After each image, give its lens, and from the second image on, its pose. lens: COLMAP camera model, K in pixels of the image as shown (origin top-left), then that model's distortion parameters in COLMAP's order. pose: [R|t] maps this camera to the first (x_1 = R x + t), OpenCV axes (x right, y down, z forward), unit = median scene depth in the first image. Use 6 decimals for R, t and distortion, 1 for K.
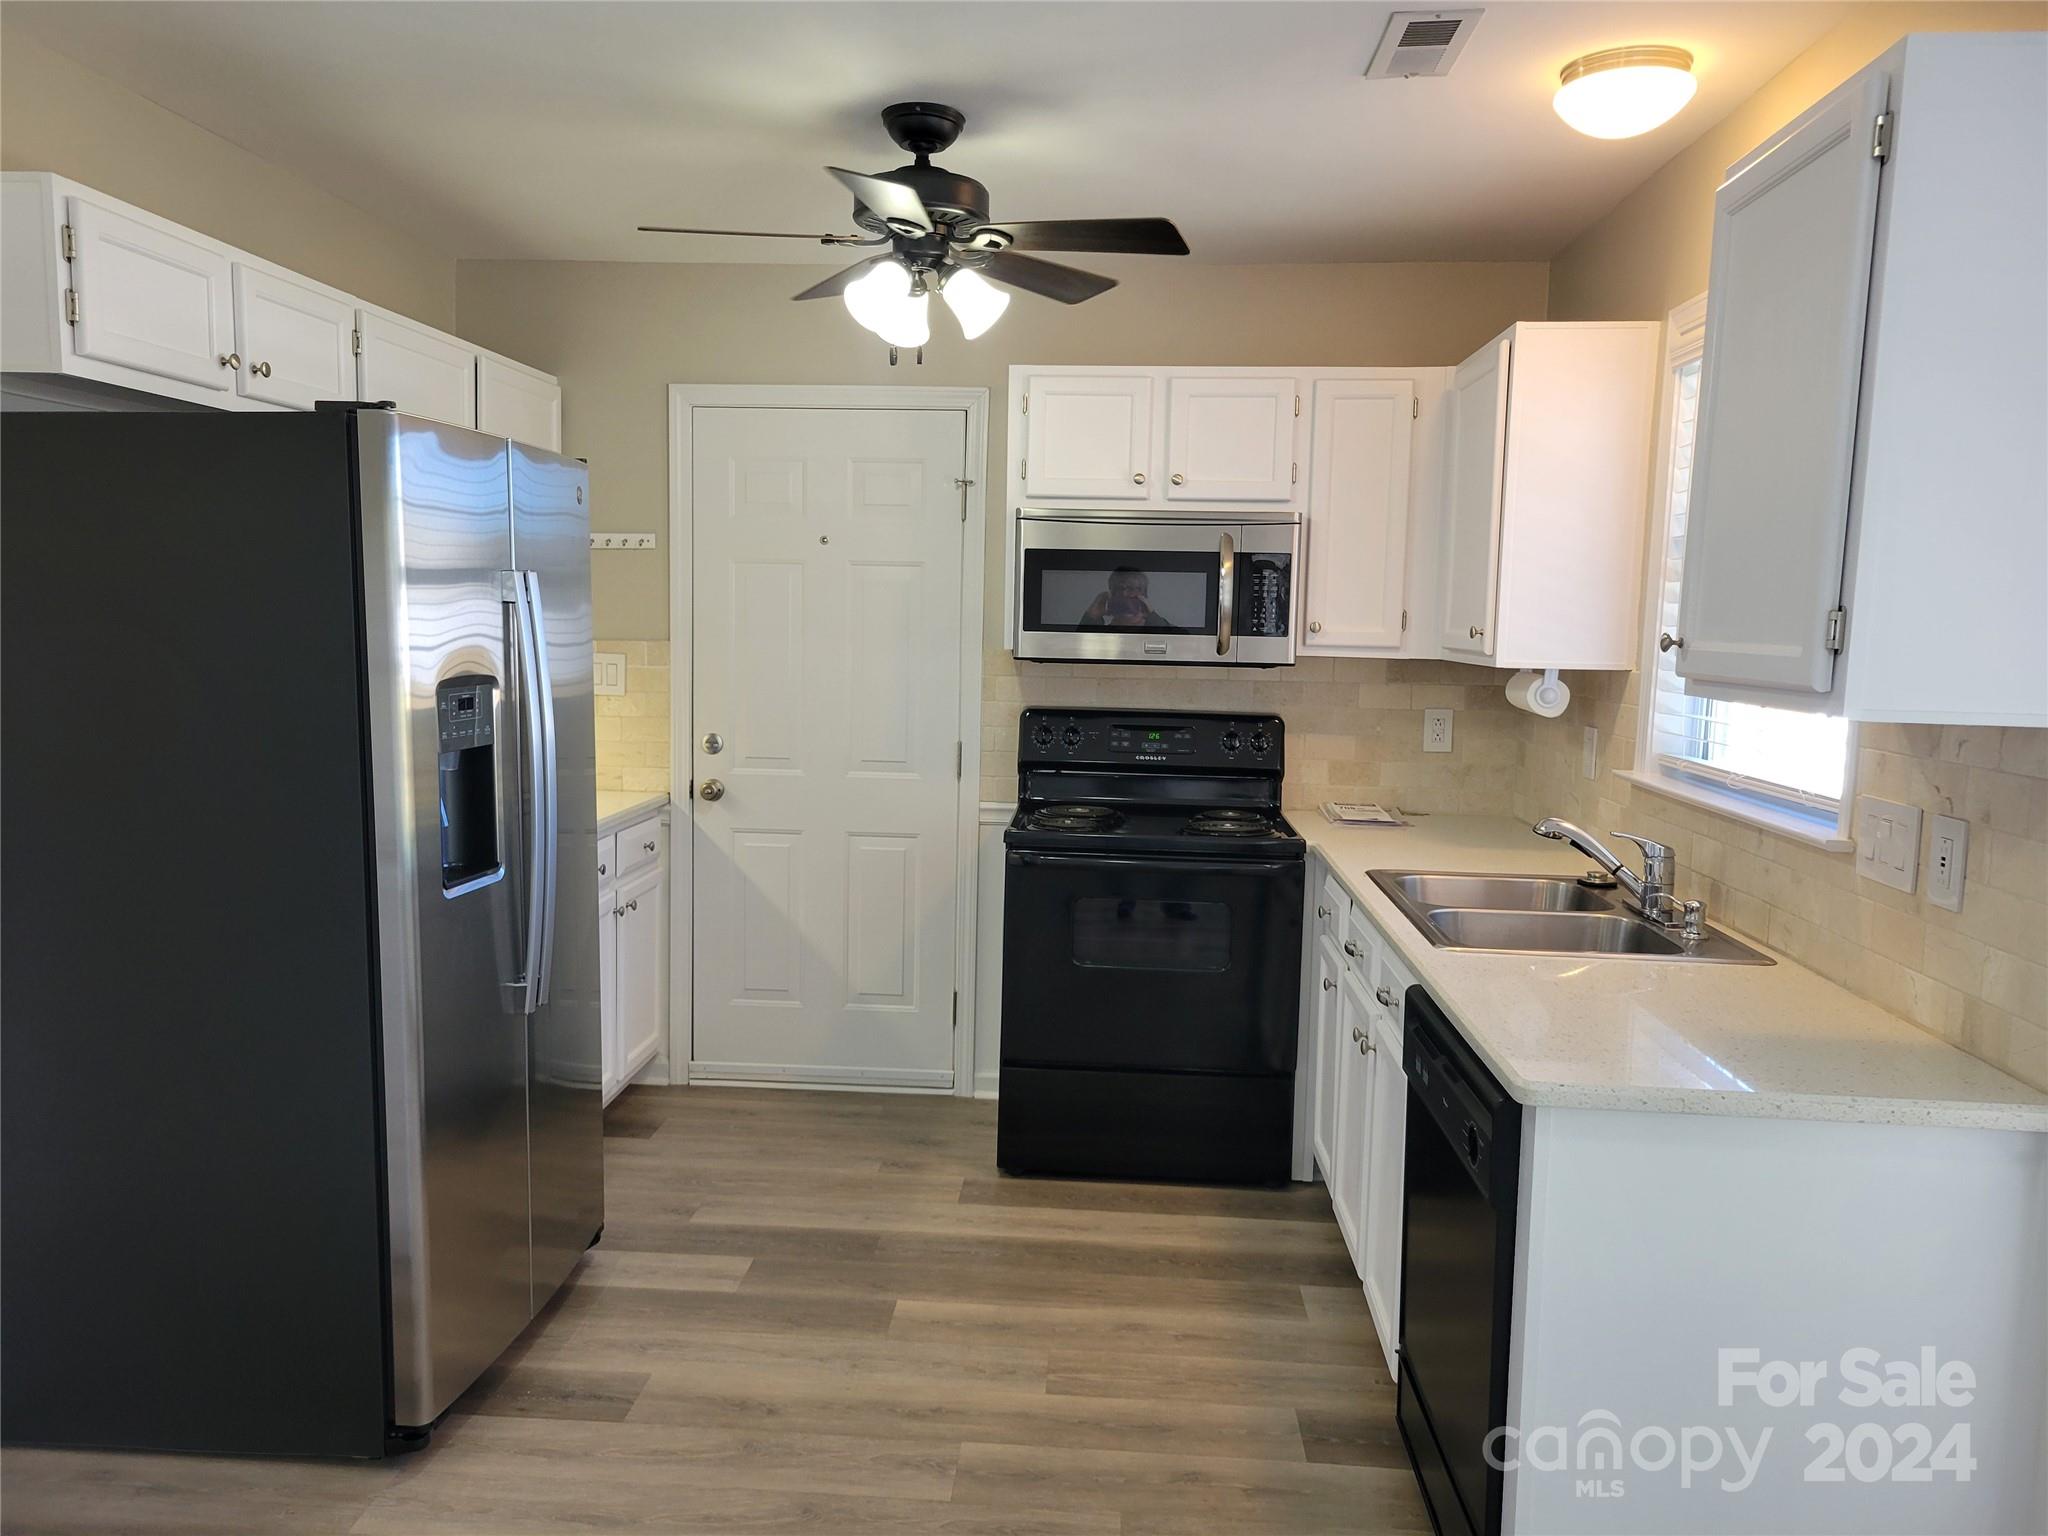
lens RADIAL K [[1522.6, 0, 996.2], [0, 1522.6, 762.9], [0, 0, 1]] dist [0.037382, -0.006629]
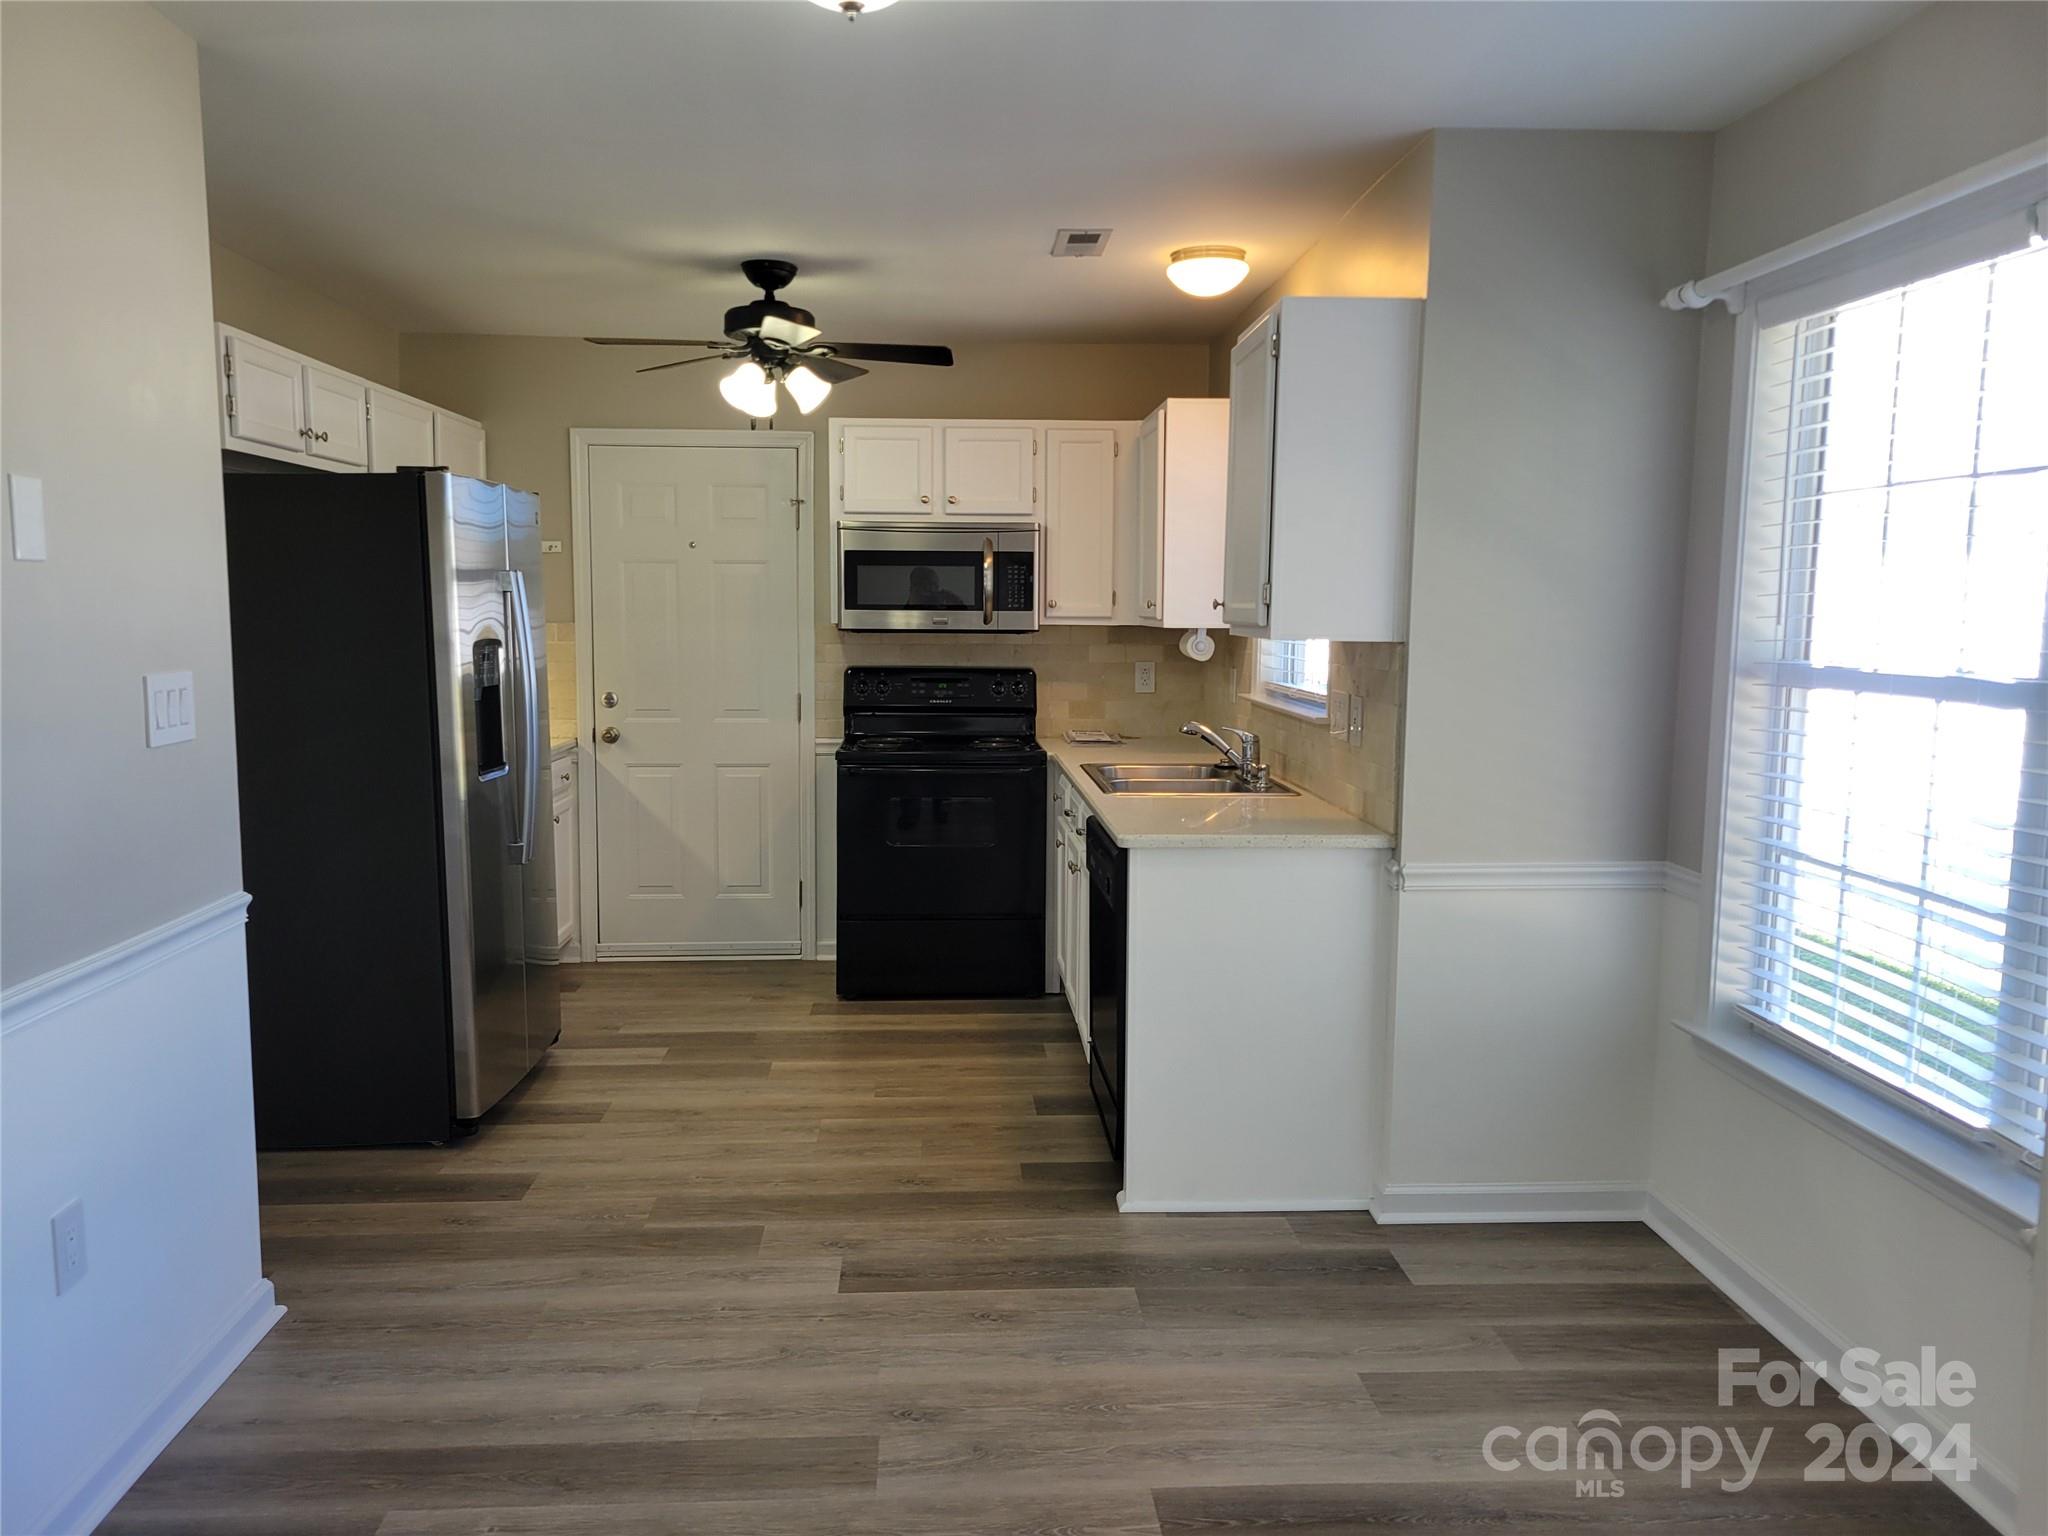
lens RADIAL K [[1522.6, 0, 996.2], [0, 1522.6, 762.9], [0, 0, 1]] dist [0.037382, -0.006629]
pose [[0.992573, -0.027694, 0.118458, -0.014577], [0.027076, 0.999610, 0.006825, 0.050501], [-0.118601, -0.003567, 0.992936, -0.422203]]
